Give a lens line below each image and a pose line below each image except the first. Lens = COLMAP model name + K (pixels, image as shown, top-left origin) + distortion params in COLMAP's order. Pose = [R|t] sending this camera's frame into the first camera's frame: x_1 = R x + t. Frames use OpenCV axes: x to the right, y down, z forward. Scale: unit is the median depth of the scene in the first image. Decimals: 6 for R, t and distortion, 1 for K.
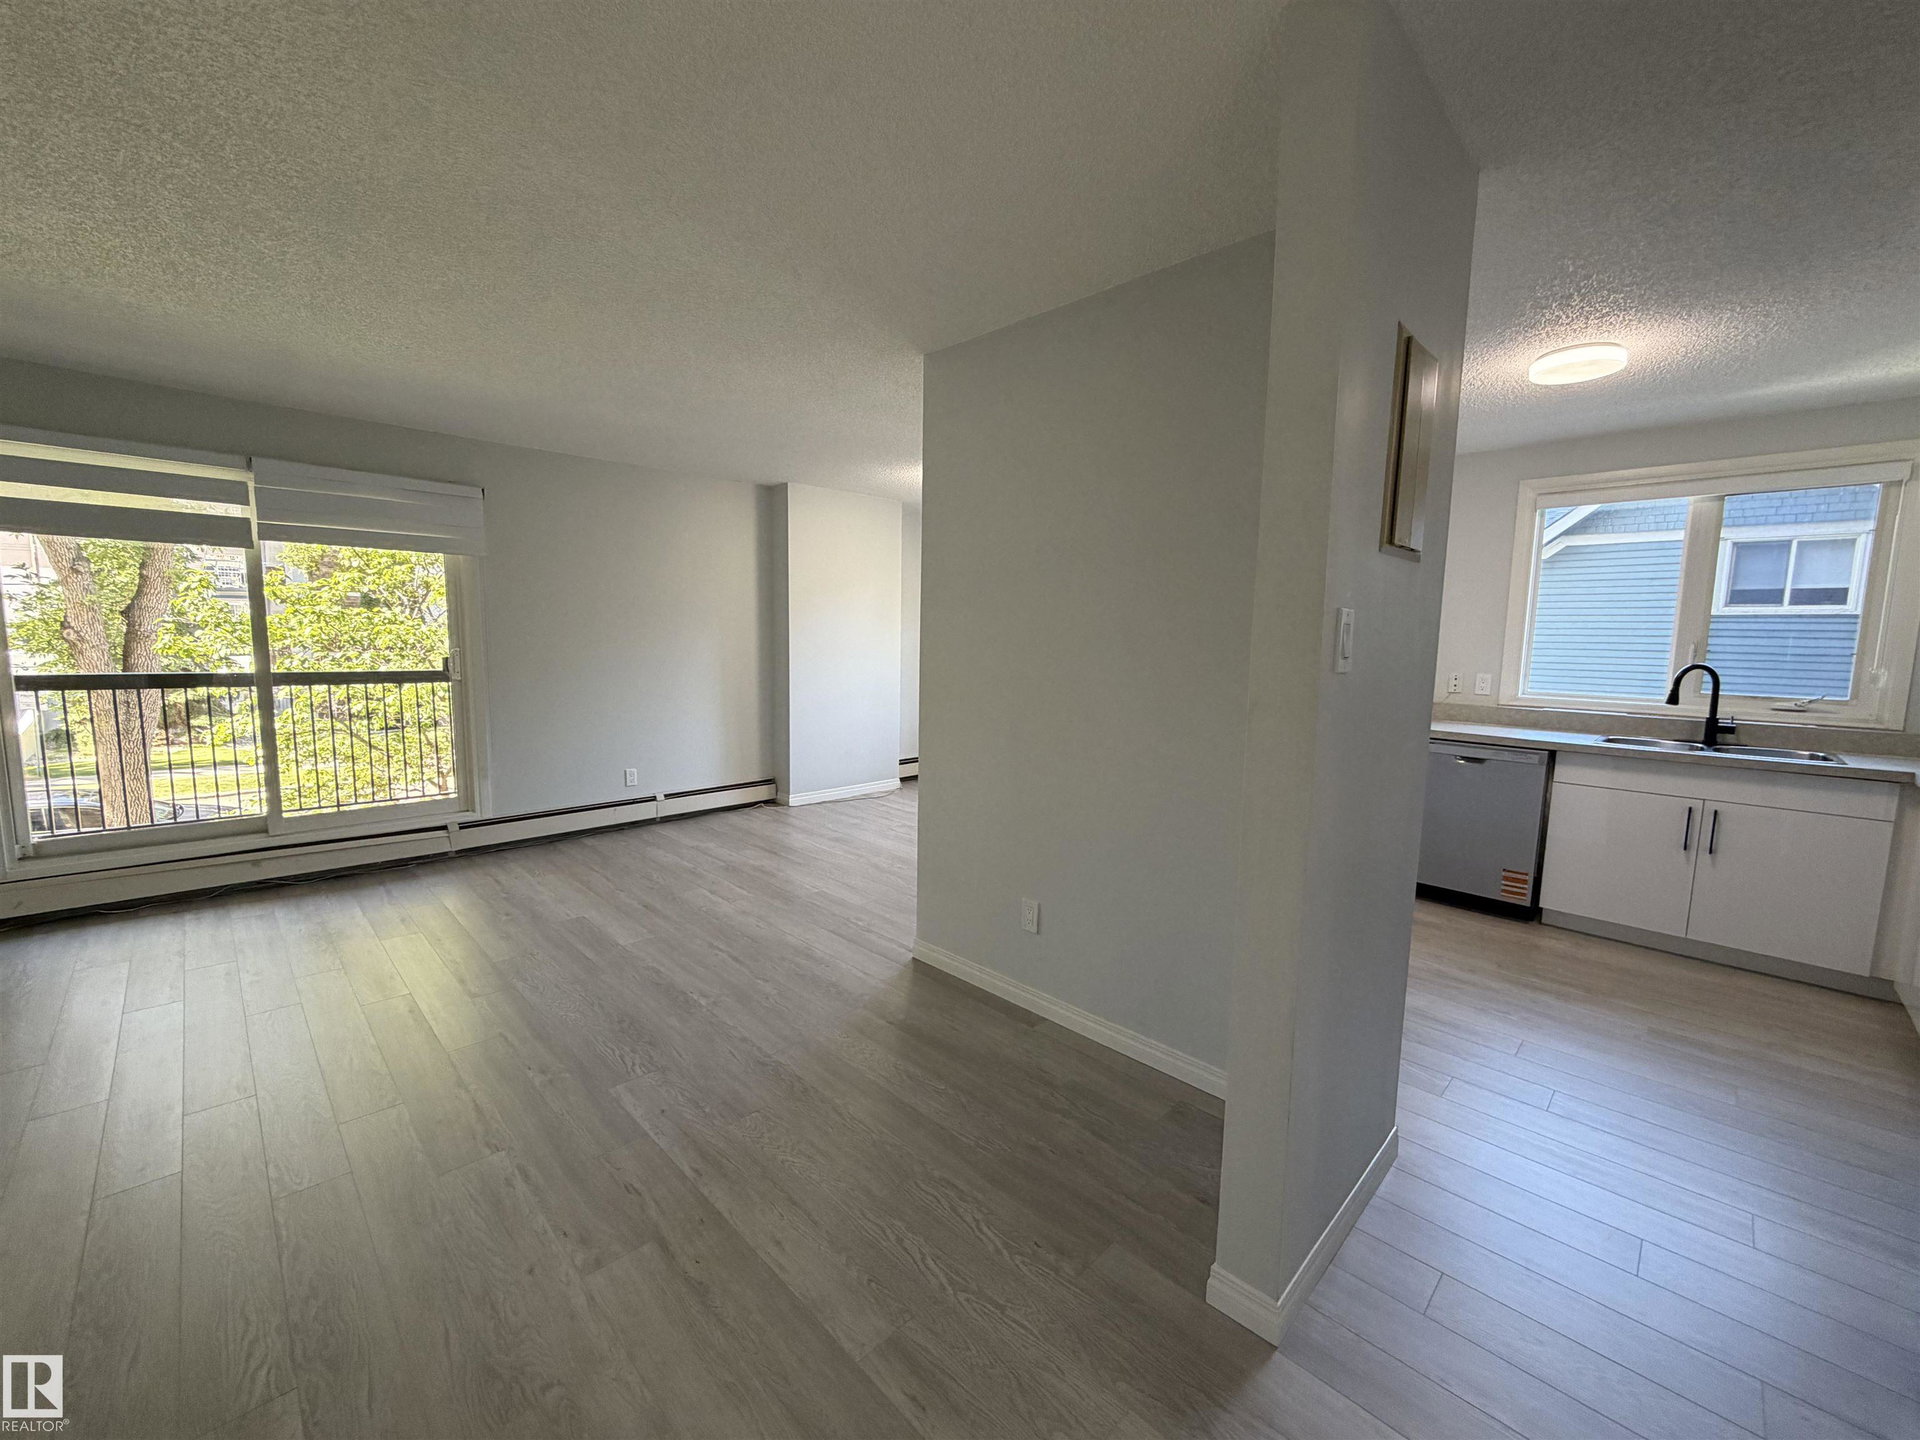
lens RADIAL K [[764.3, 0, 954.0], [0, 764.3, 723.8], [0, 0, 1]] dist [0.000979, -0.000481]
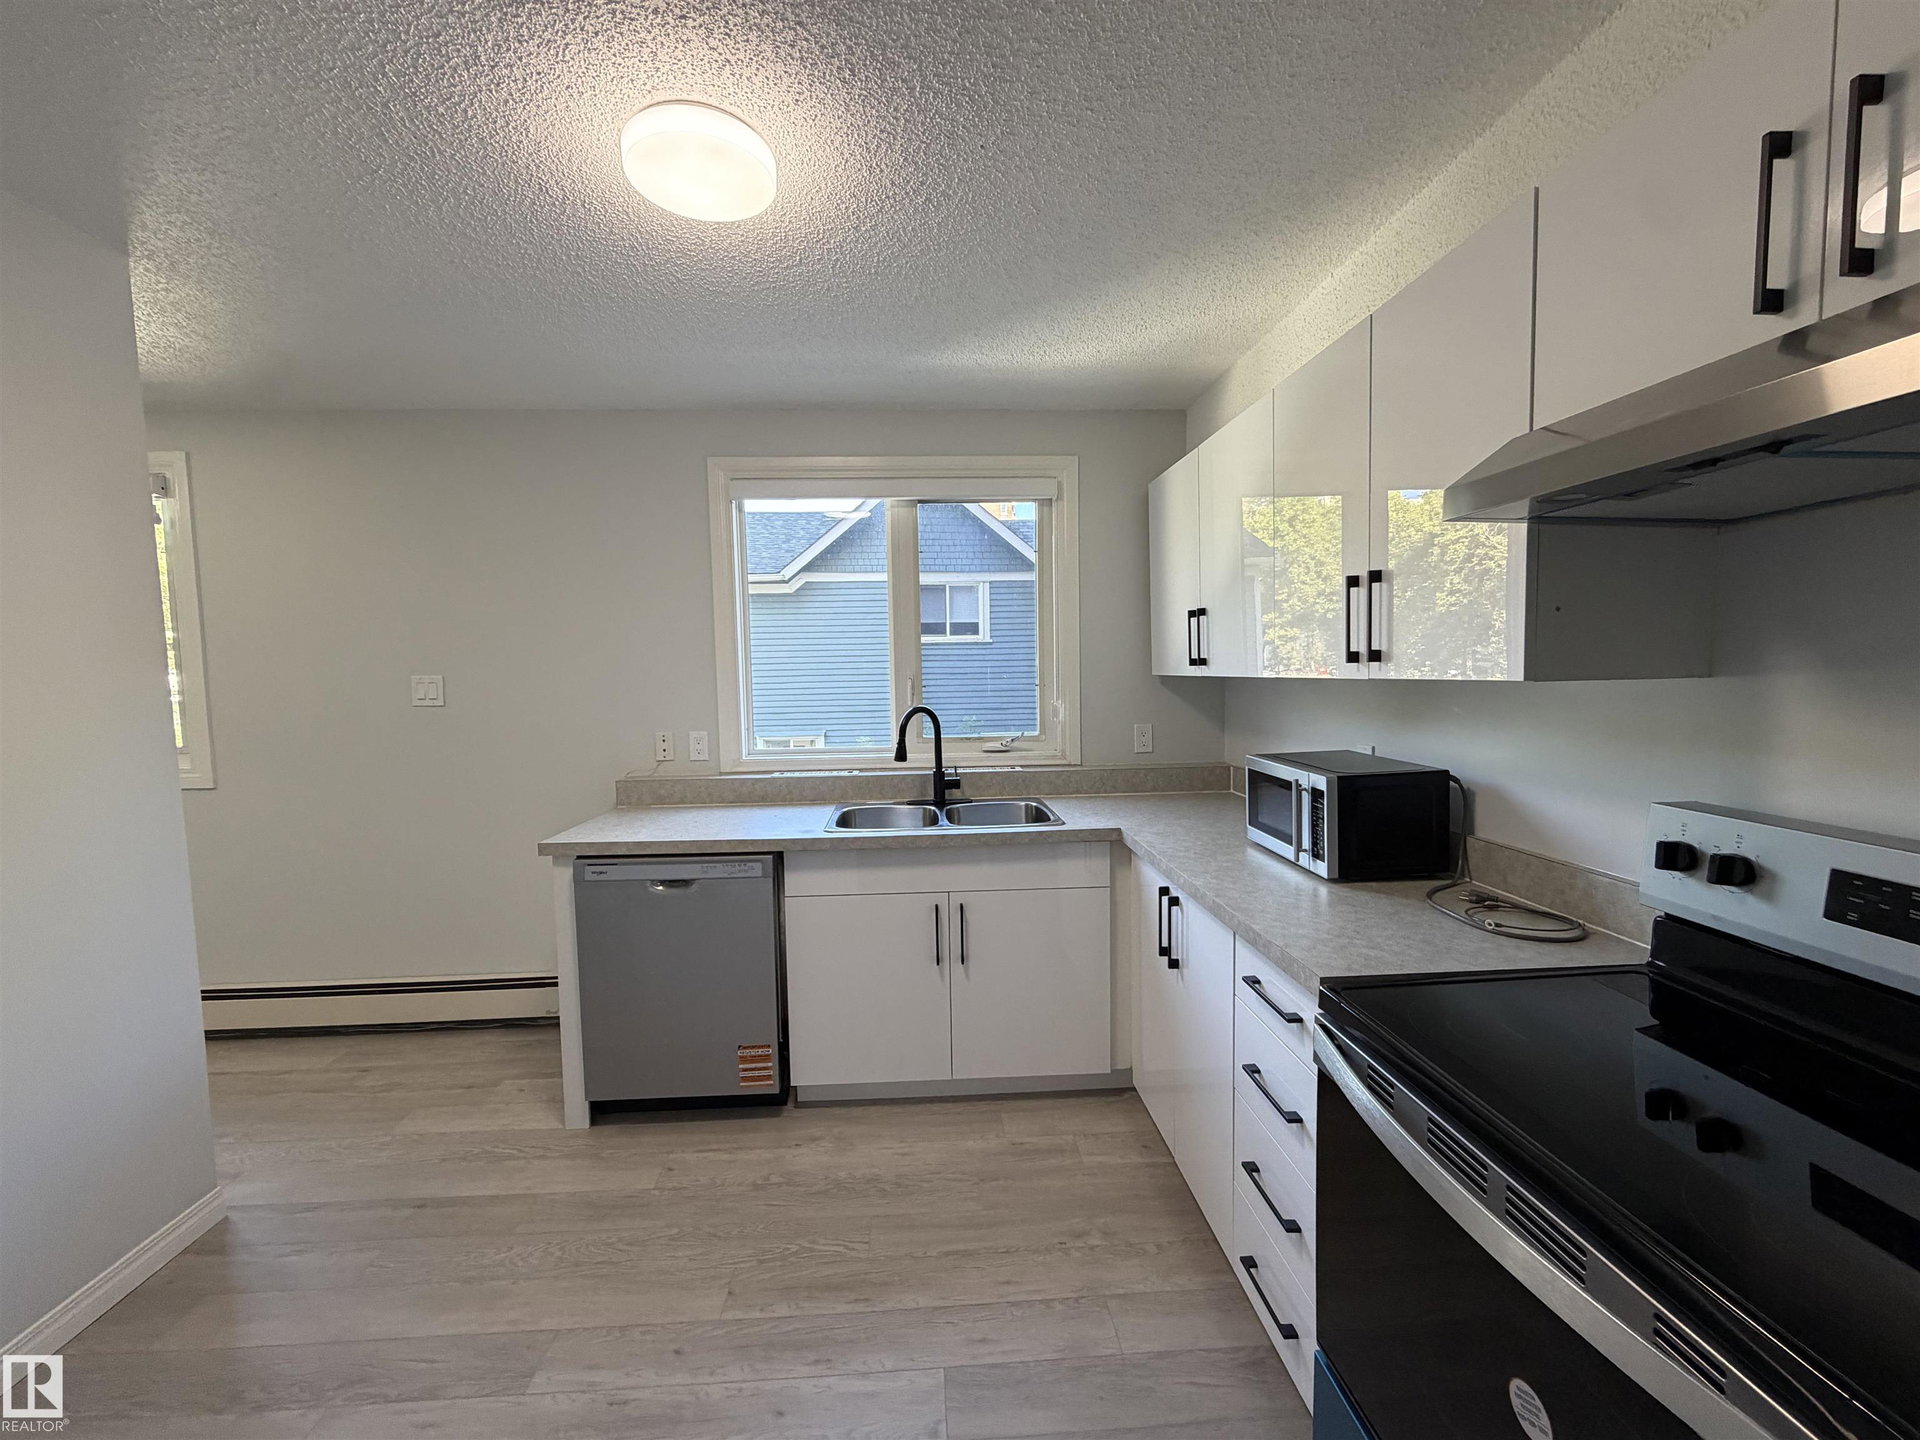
lens RADIAL K [[764.3, 0, 951.9], [0, 764.3, 719.2], [0, 0, 1]] dist [0.000979, -0.000481]
pose [[0.666894, -0.080602, 0.740781, 0.375233], [0.114611, 0.993398, 0.004909, -0.059398], [-0.736286, 0.081628, 0.671729, 0.407325]]
